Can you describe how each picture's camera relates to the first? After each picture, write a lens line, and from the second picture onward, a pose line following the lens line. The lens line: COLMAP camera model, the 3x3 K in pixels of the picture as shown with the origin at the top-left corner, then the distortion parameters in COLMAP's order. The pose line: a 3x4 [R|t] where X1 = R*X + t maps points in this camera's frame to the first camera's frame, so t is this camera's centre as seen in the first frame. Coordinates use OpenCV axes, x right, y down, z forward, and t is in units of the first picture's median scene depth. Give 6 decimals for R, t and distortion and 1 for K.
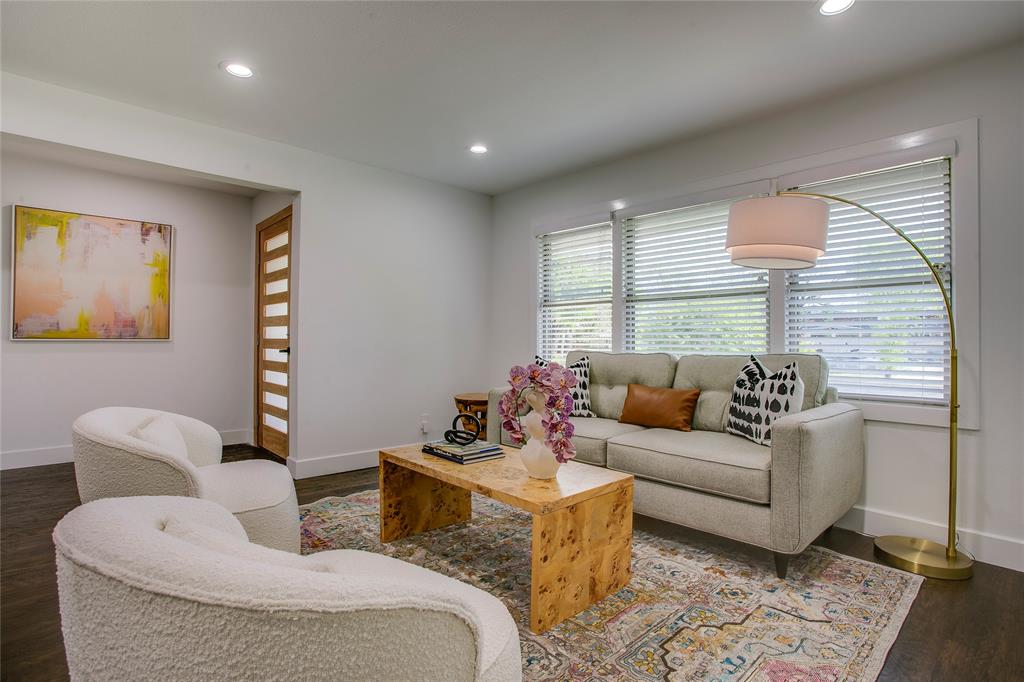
lens RADIAL K [[494.5, 0, 502.5], [0, 494.5, 334.9], [0, 0, 1]] dist [-0.039663, 0.016773]
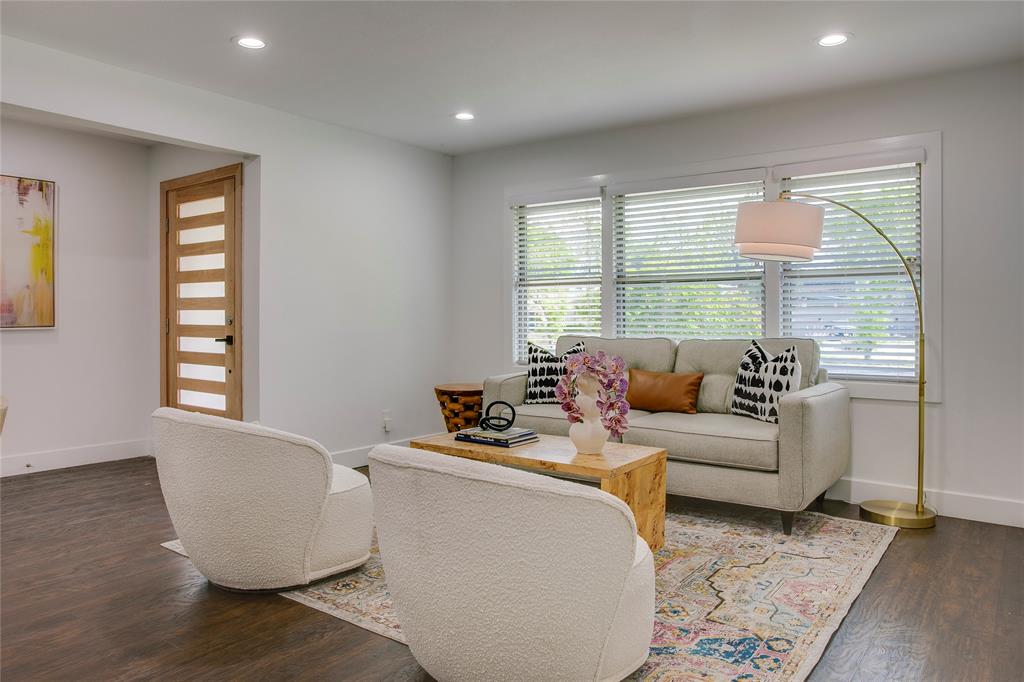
lens RADIAL K [[707.5, 0, 480.2], [0, 707.5, 314.7], [0, 0, 1]] dist [-0.019391, 0.014425]
pose [[0.985259, -0.007216, 0.170918, -0.342598], [0.005300, 0.999918, 0.011667, -0.034425], [-0.170988, -0.010589, 0.985216, -0.414024]]
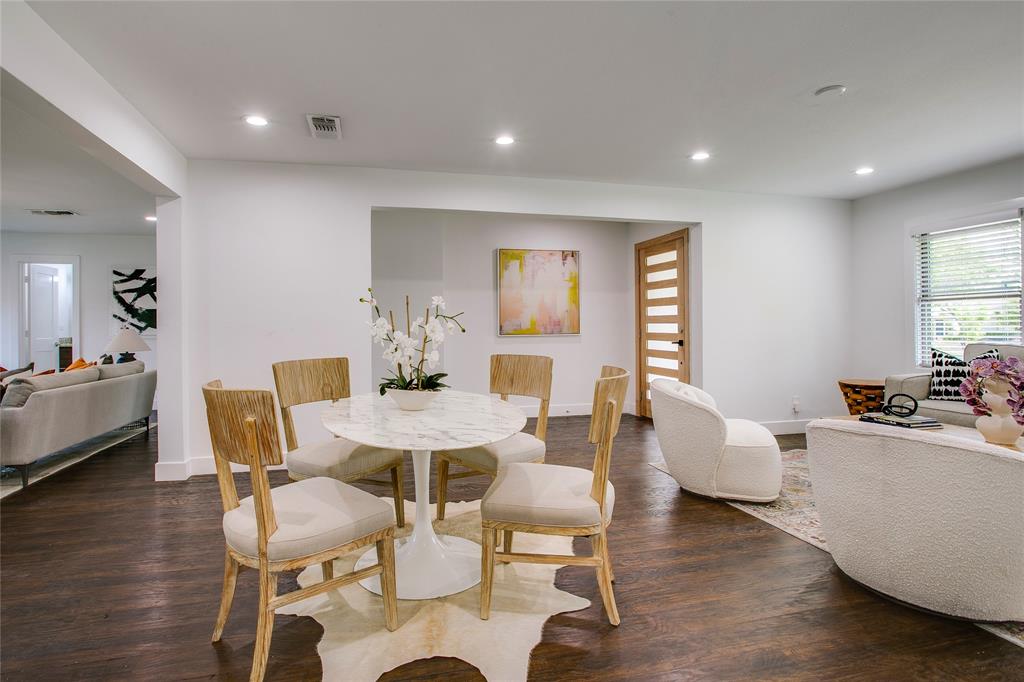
lens RADIAL K [[494.5, 0, 498.2], [0, 494.5, 325.2], [0, 0, 1]] dist [-0.039663, 0.016773]
pose [[0.880135, -0.013025, -0.474546, -0.379607], [0.017339, 0.999839, 0.004715, -0.044076], [0.474408, -0.012377, 0.880218, -0.598402]]
